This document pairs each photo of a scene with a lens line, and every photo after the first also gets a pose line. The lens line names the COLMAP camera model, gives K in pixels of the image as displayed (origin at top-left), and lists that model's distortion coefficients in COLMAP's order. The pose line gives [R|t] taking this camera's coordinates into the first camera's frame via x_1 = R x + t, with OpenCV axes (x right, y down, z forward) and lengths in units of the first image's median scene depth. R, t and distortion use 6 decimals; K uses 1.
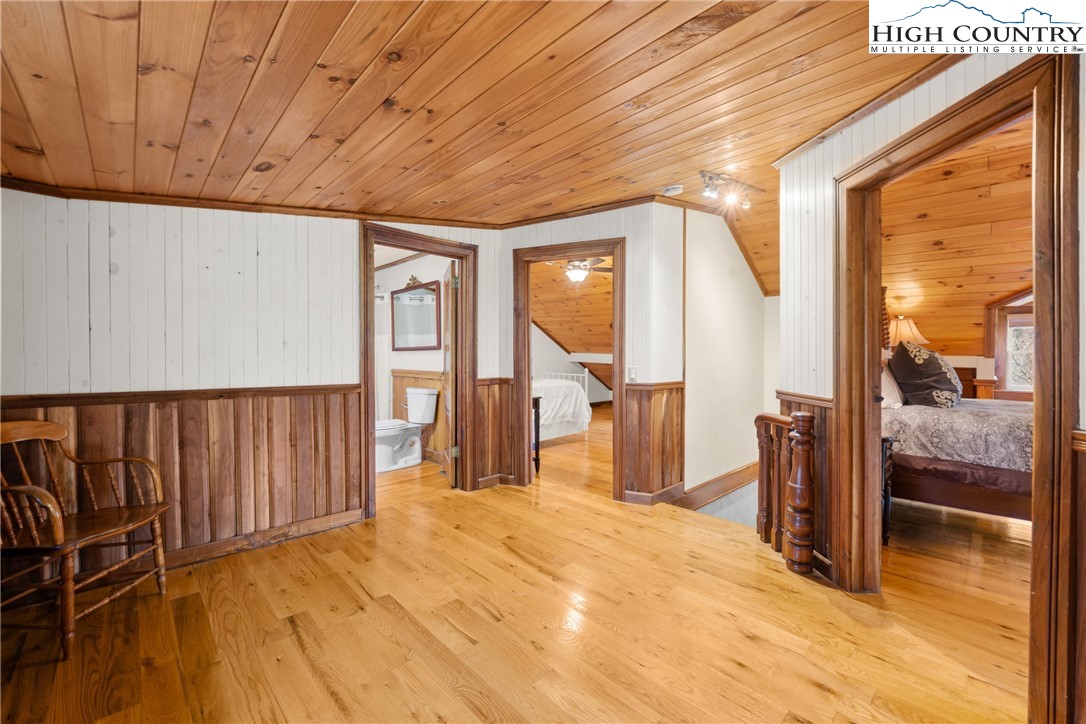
lens RADIAL K [[433.5, 0, 537.6], [0, 433.5, 356.4], [0, 0, 1]] dist [-0.003349, 0.000119]
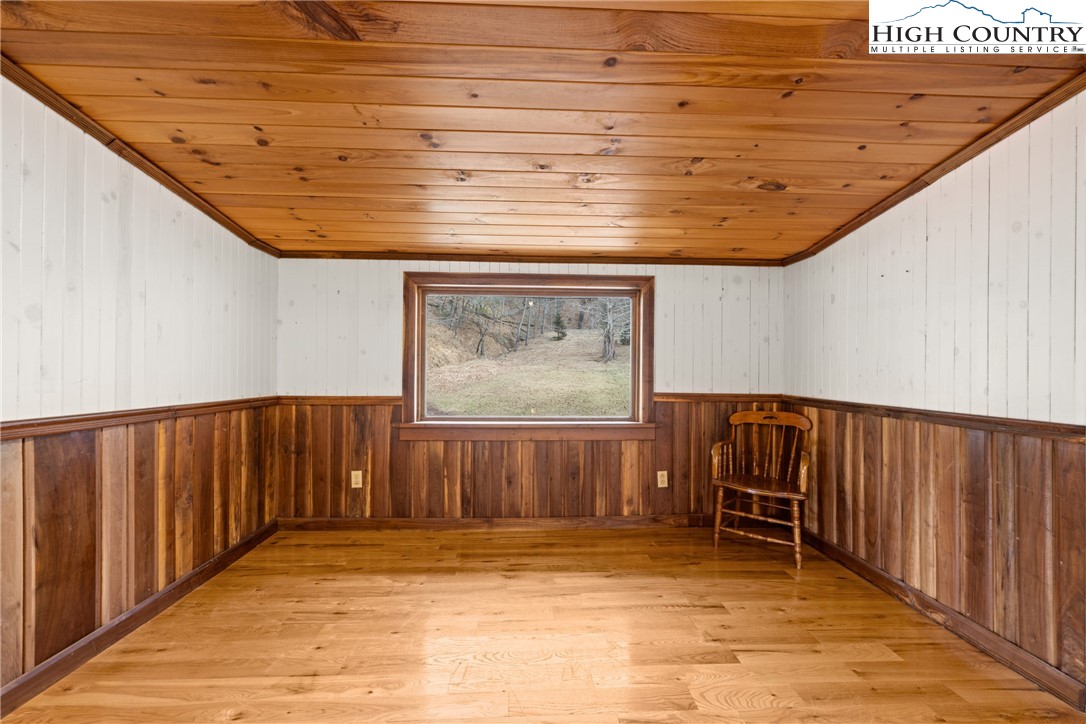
lens RADIAL K [[433.5, 0, 539.7], [0, 433.5, 371.6], [0, 0, 1]] dist [-0.003349, 0.000119]
pose [[-0.653061, -0.009795, -0.757242, 0.516711], [-0.015878, 0.999874, 0.000759, 0.017352], [0.757139, 0.012519, -0.653134, 1.254947]]
